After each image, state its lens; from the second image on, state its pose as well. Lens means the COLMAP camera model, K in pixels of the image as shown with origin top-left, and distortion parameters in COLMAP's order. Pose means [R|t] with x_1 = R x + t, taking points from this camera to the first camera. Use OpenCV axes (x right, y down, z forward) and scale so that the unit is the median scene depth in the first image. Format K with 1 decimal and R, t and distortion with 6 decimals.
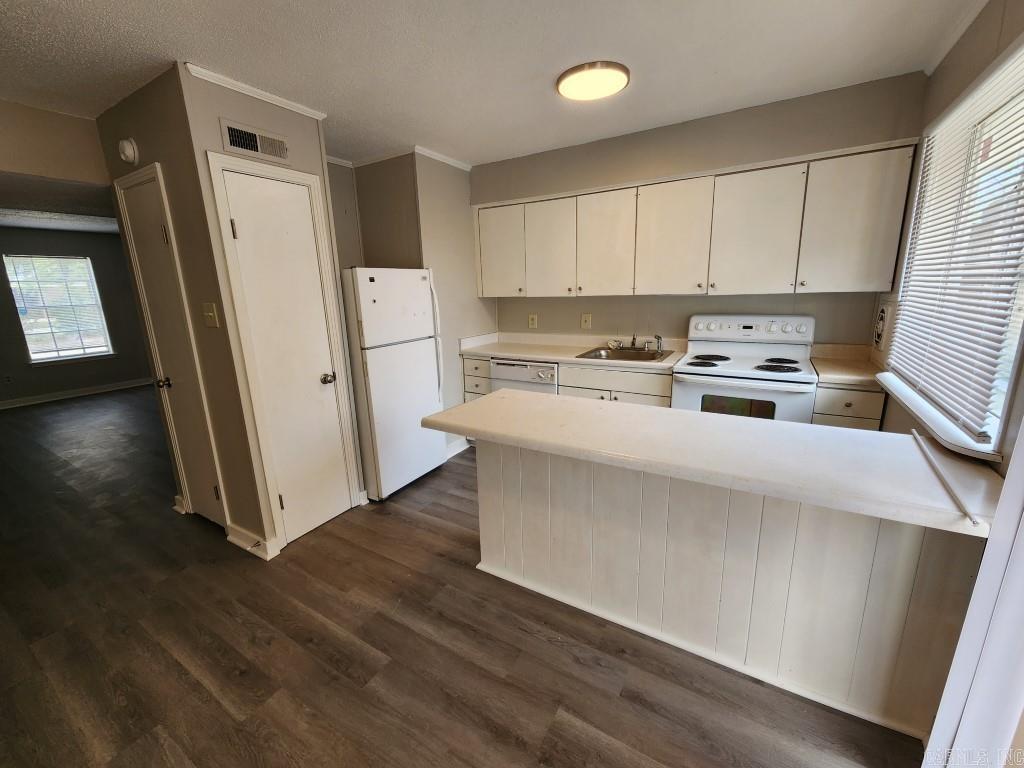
lens RADIAL K [[421.7, 0, 505.6], [0, 421.7, 381.0], [0, 0, 1]] dist [0.001908, -0.000127]
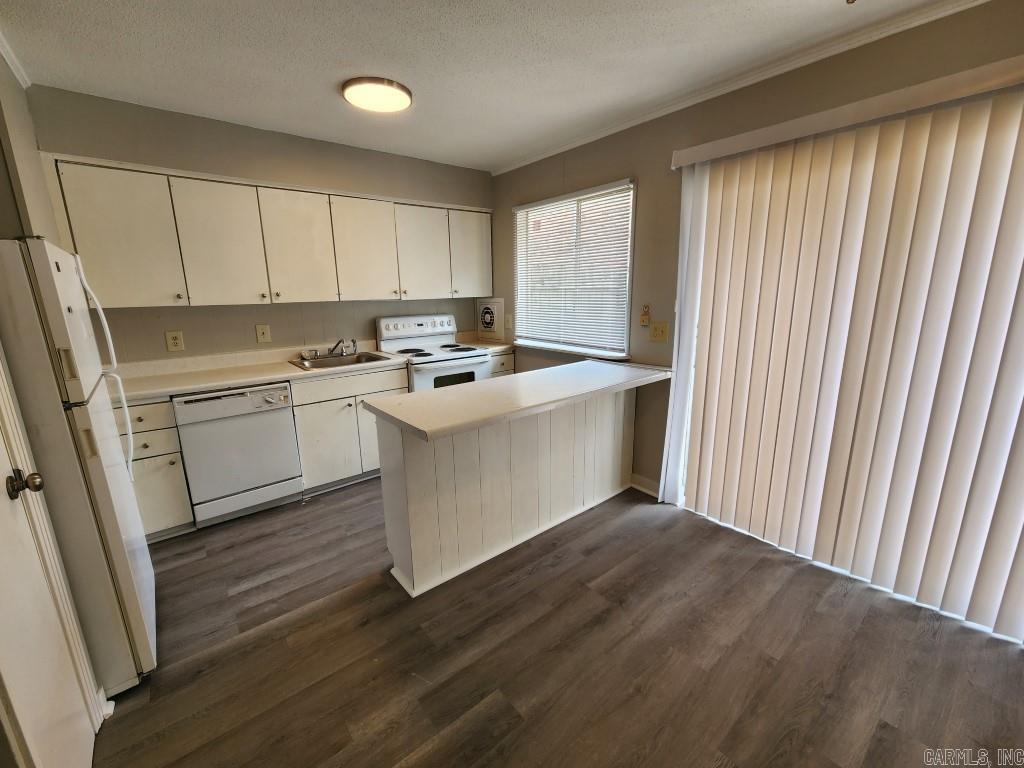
lens RADIAL K [[421.7, 0, 505.6], [0, 421.7, 381.0], [0, 0, 1]] dist [0.001908, -0.000127]
pose [[0.333500, -0.177380, 0.925913, -0.620644], [0.216259, 0.970344, 0.107999, -0.047160], [-0.917611, 0.164220, 0.361970, 0.347562]]
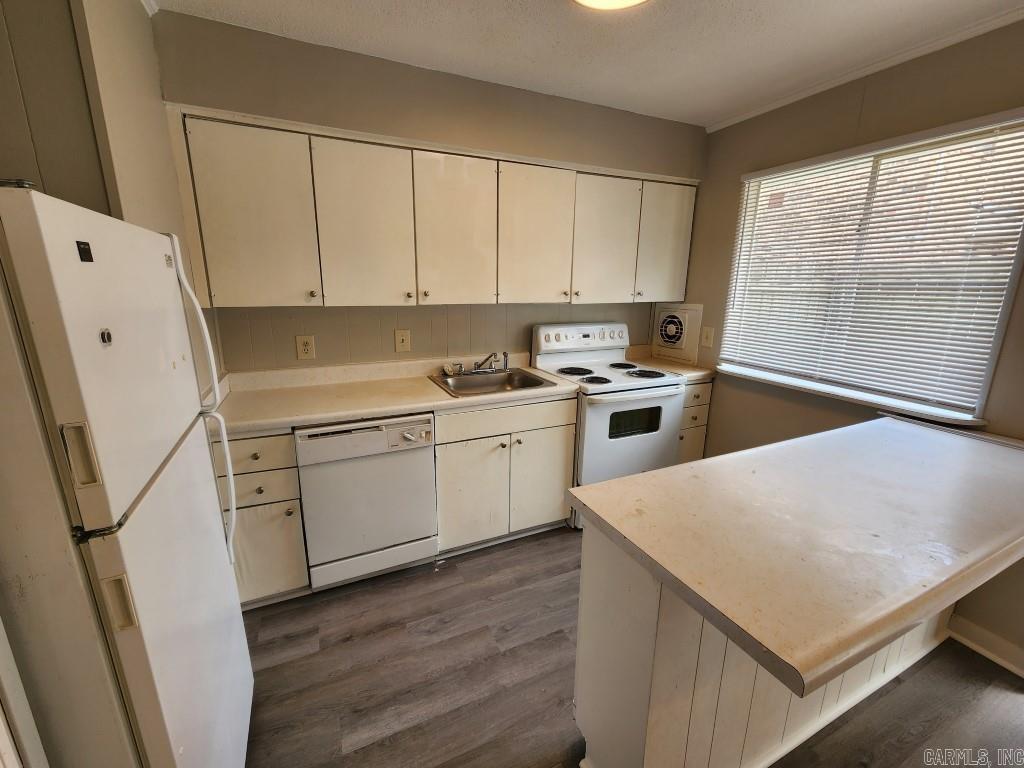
lens RADIAL K [[421.7, 0, 505.6], [0, 421.7, 381.0], [0, 0, 1]] dist [0.001908, -0.000127]
pose [[0.554265, -0.155363, 0.817712, -0.390232], [0.159466, 0.984047, 0.078876, -0.143386], [-0.816921, 0.086679, 0.570198, 0.653274]]
